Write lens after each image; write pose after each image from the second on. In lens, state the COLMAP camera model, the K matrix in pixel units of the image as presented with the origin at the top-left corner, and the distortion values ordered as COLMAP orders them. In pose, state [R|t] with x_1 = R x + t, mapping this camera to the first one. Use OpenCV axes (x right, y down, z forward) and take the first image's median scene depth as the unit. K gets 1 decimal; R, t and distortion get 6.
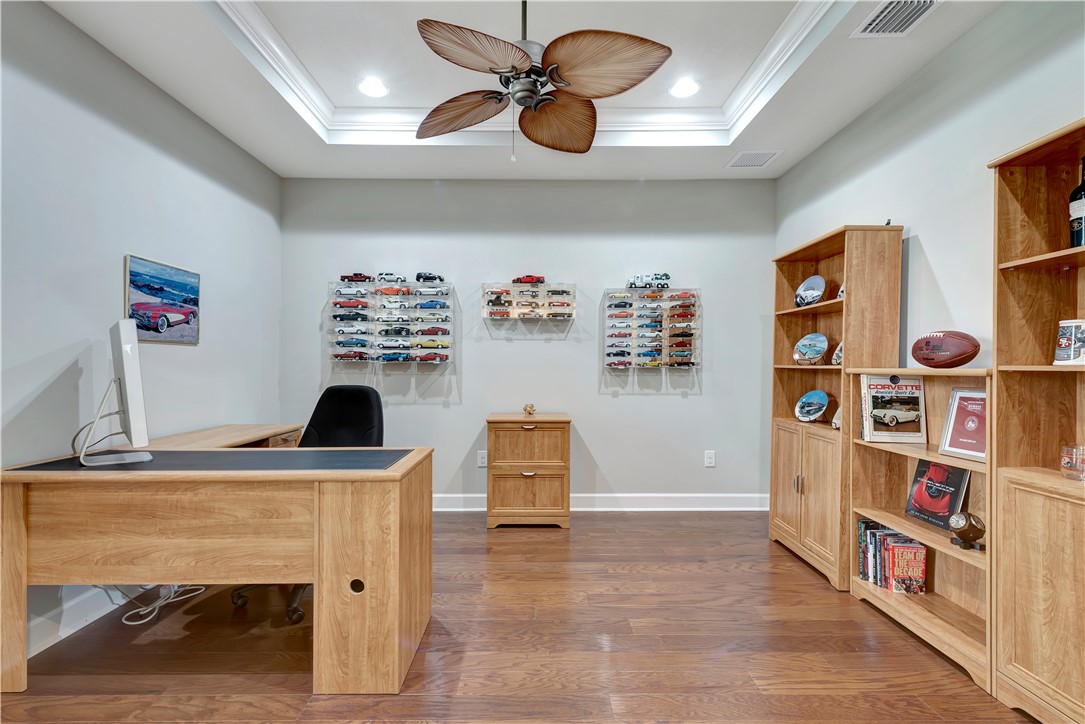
lens RADIAL K [[479.8, 0, 532.1], [0, 479.8, 363.7], [0, 0, 1]] dist [0.012834, 0.000126]
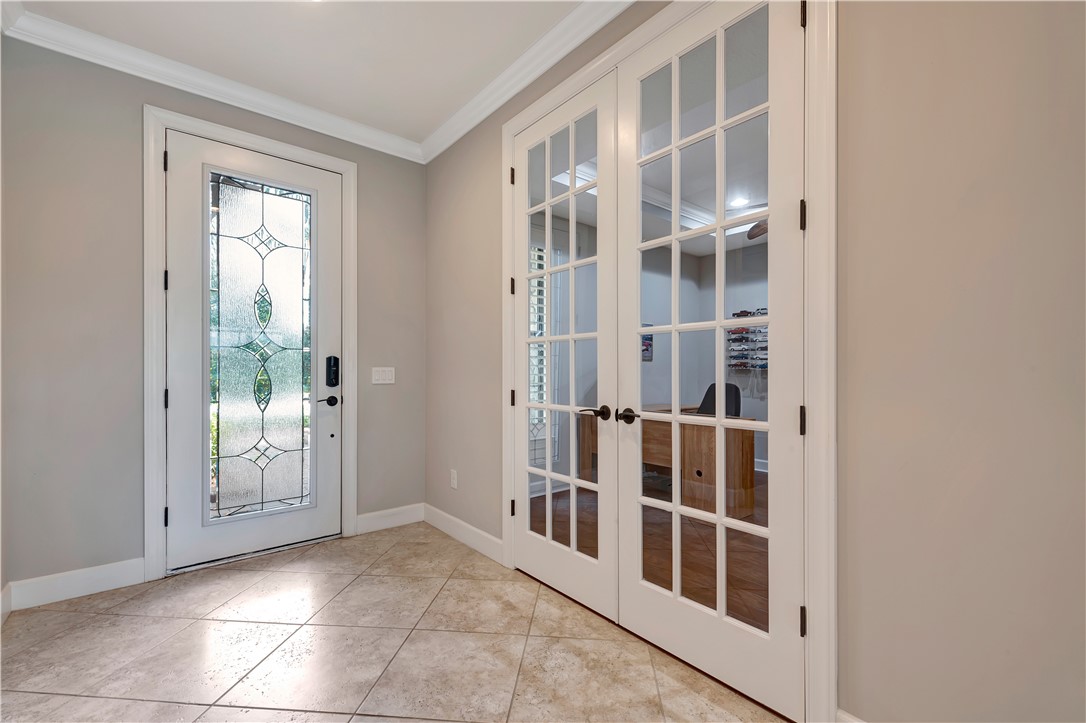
lens RADIAL K [[480.2, 0, 549.9], [0, 480.2, 365.5], [0, 0, 1]] dist [0.012834, 0.000126]
pose [[0.628751, -0.006475, -0.777580, 0.434501], [0.001390, 0.999973, -0.007202, -0.005156], [0.777605, 0.003447, 0.628743, -0.426945]]
